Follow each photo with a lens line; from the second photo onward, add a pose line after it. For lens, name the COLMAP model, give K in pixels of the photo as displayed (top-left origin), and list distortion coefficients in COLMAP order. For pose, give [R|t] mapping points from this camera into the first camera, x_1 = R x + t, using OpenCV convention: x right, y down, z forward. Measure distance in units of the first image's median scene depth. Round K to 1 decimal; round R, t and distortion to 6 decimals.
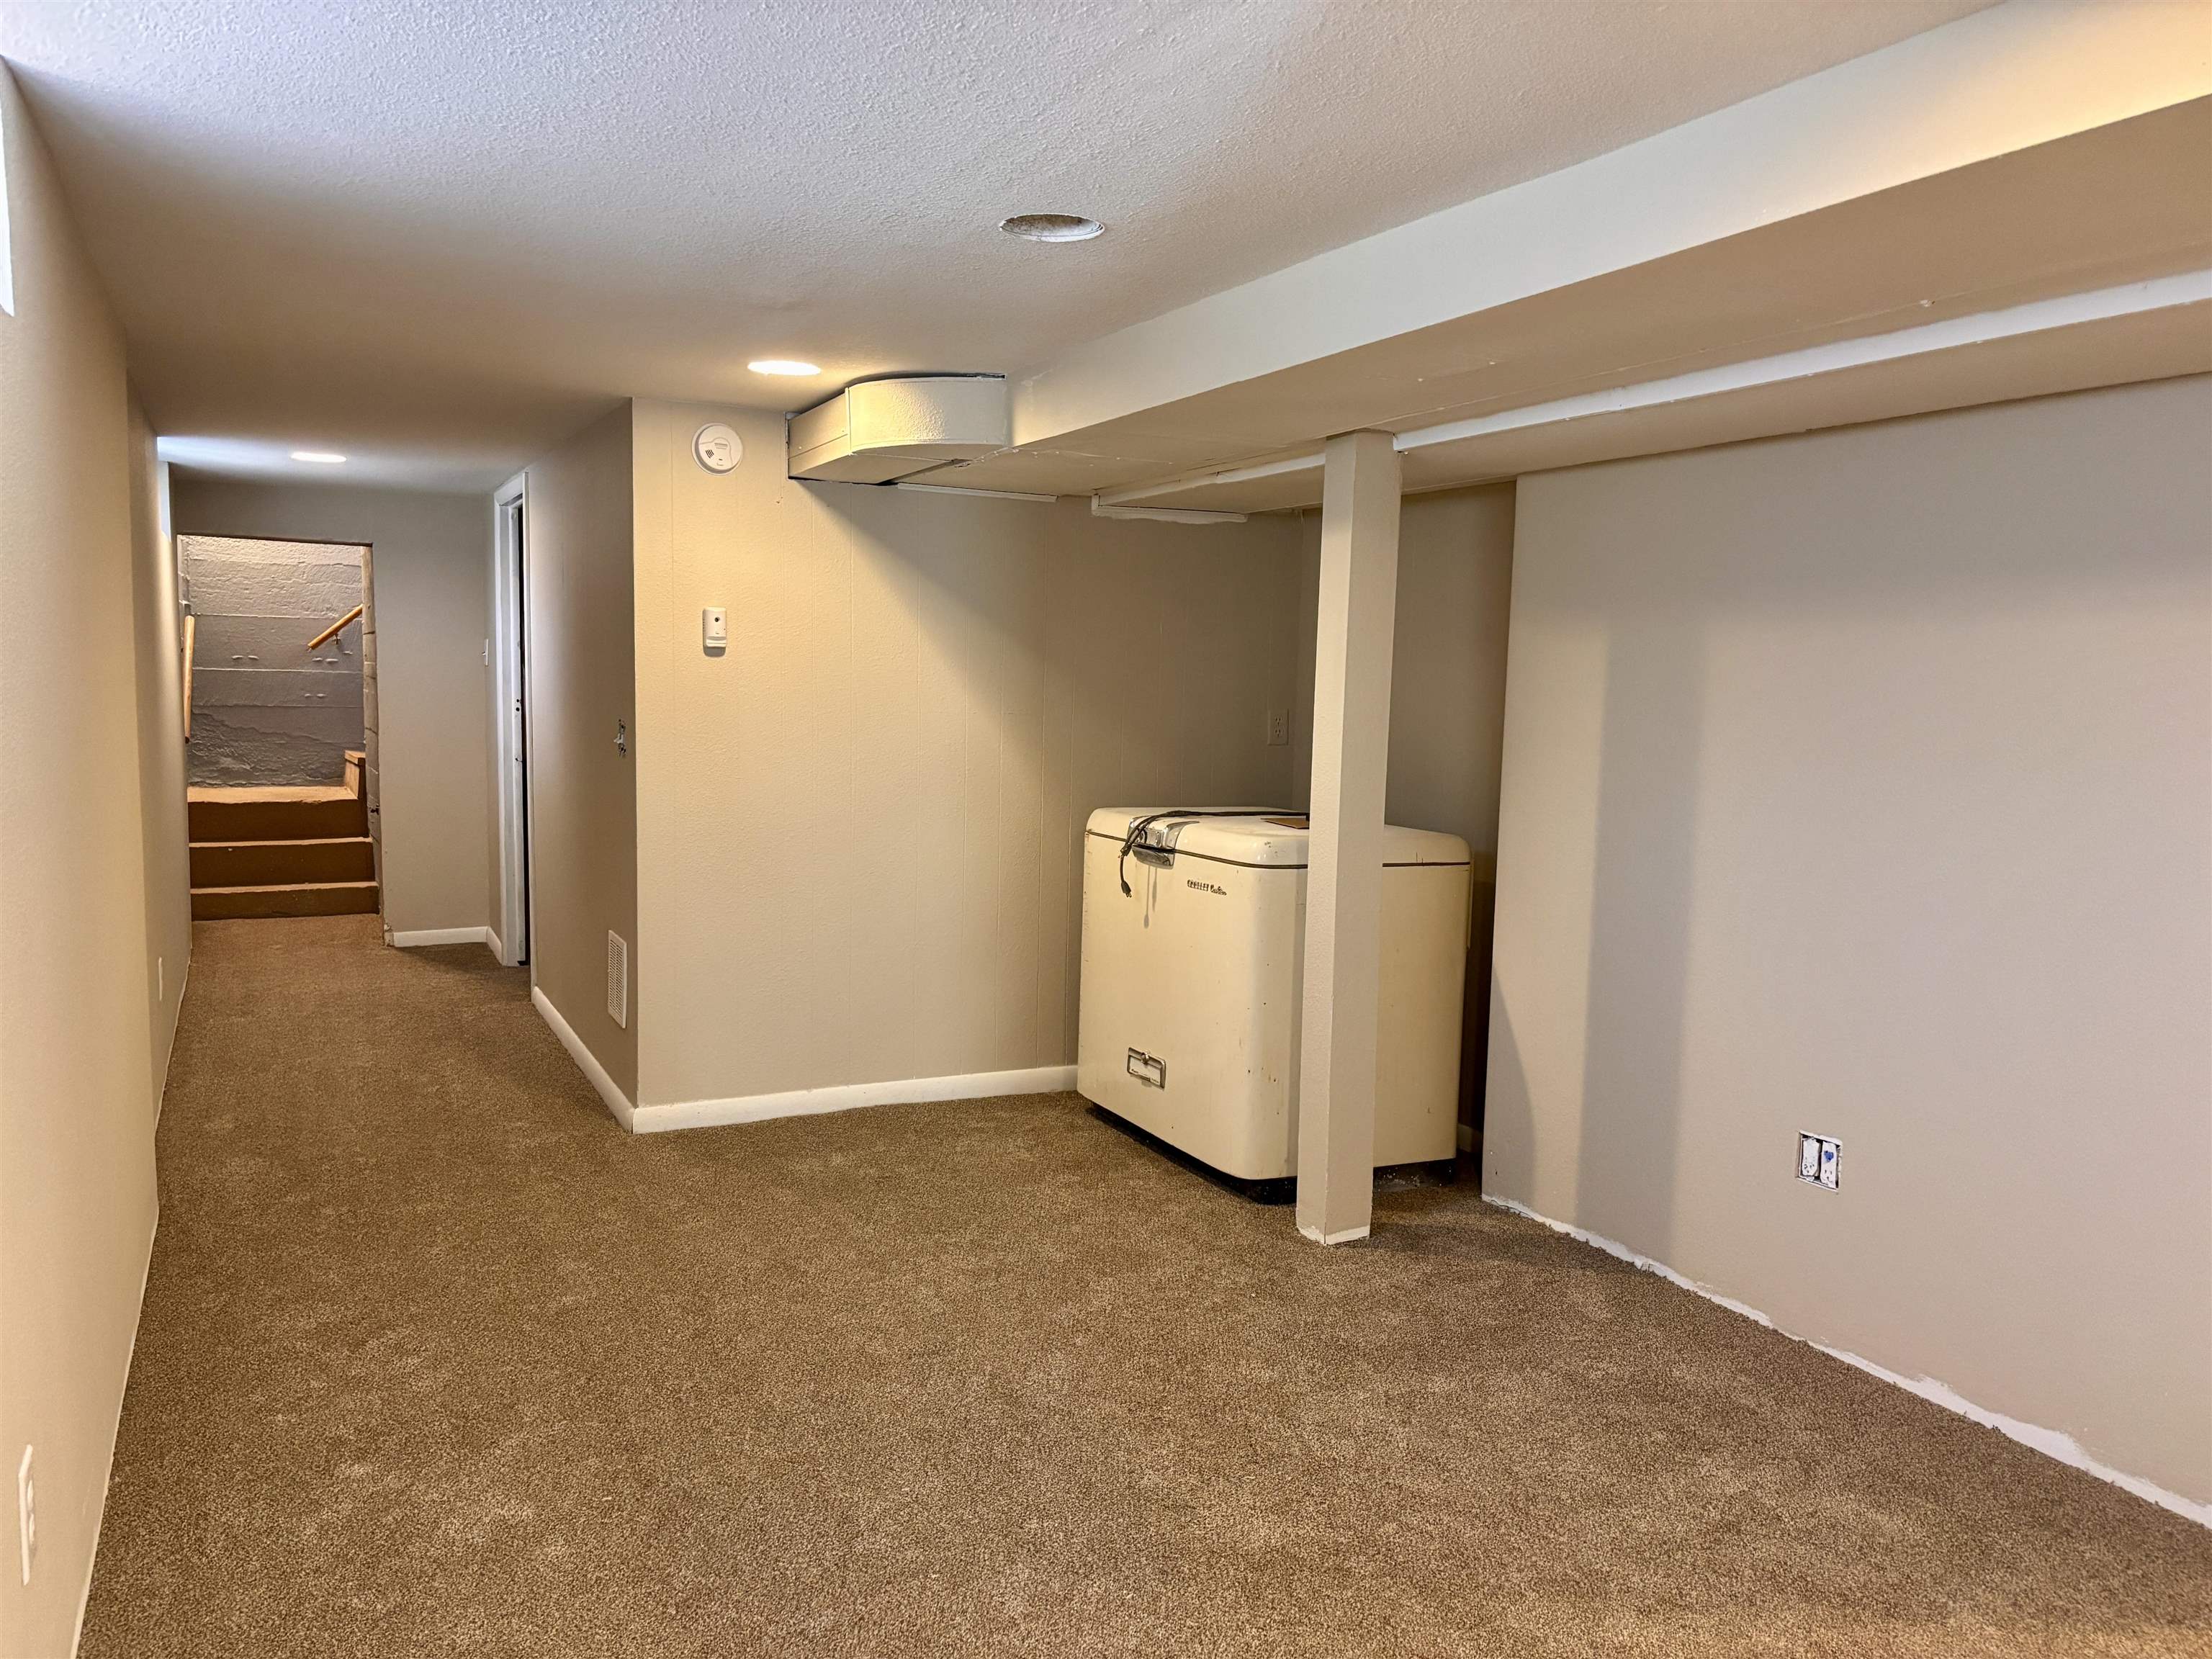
lens RADIAL K [[1695.8, 0, 1106.0], [0, 1695.8, 829.5], [0, 0, 1]] dist [0.085389, -0.127961]
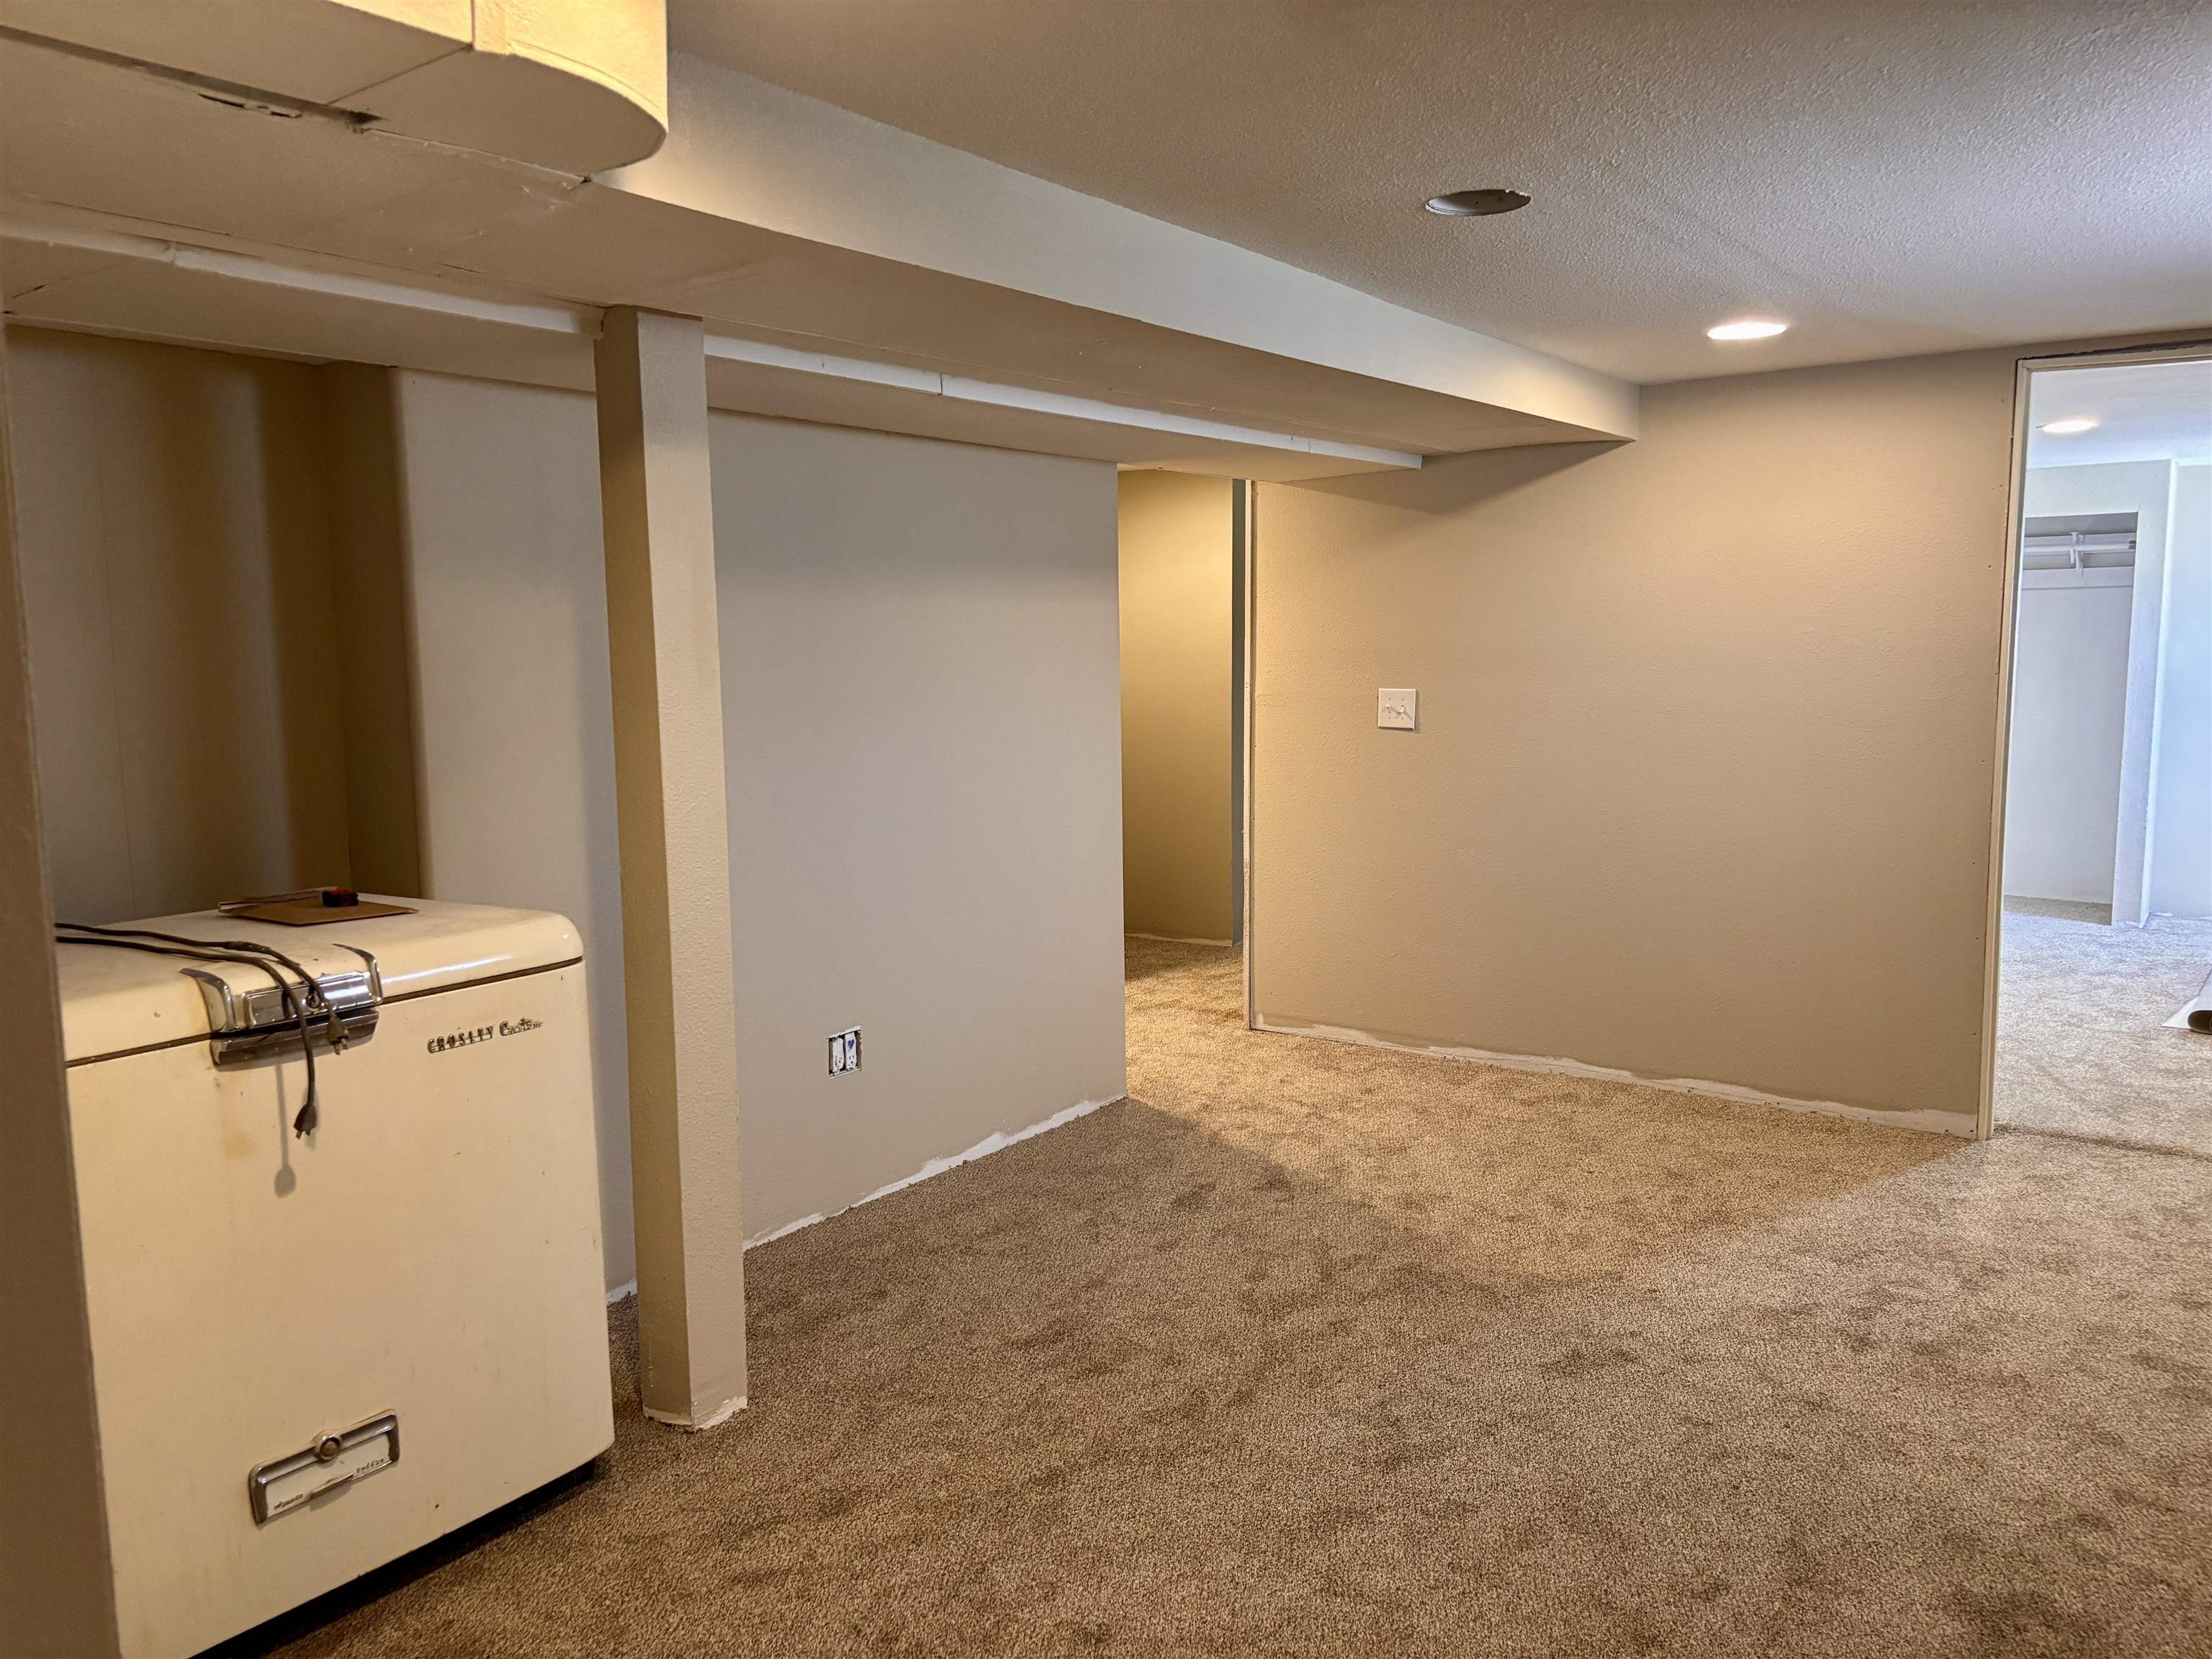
lens RADIAL K [[1668.1, 0, 1106.0], [0, 1668.1, 829.5], [0, 0, 1]] dist [0.000019, 0.001742]
pose [[-0.471135, -0.105115, 0.875776, -0.581896], [0.100837, 0.979946, 0.171865, -0.120244], [-0.876278, 0.169282, -0.451087, 1.186052]]
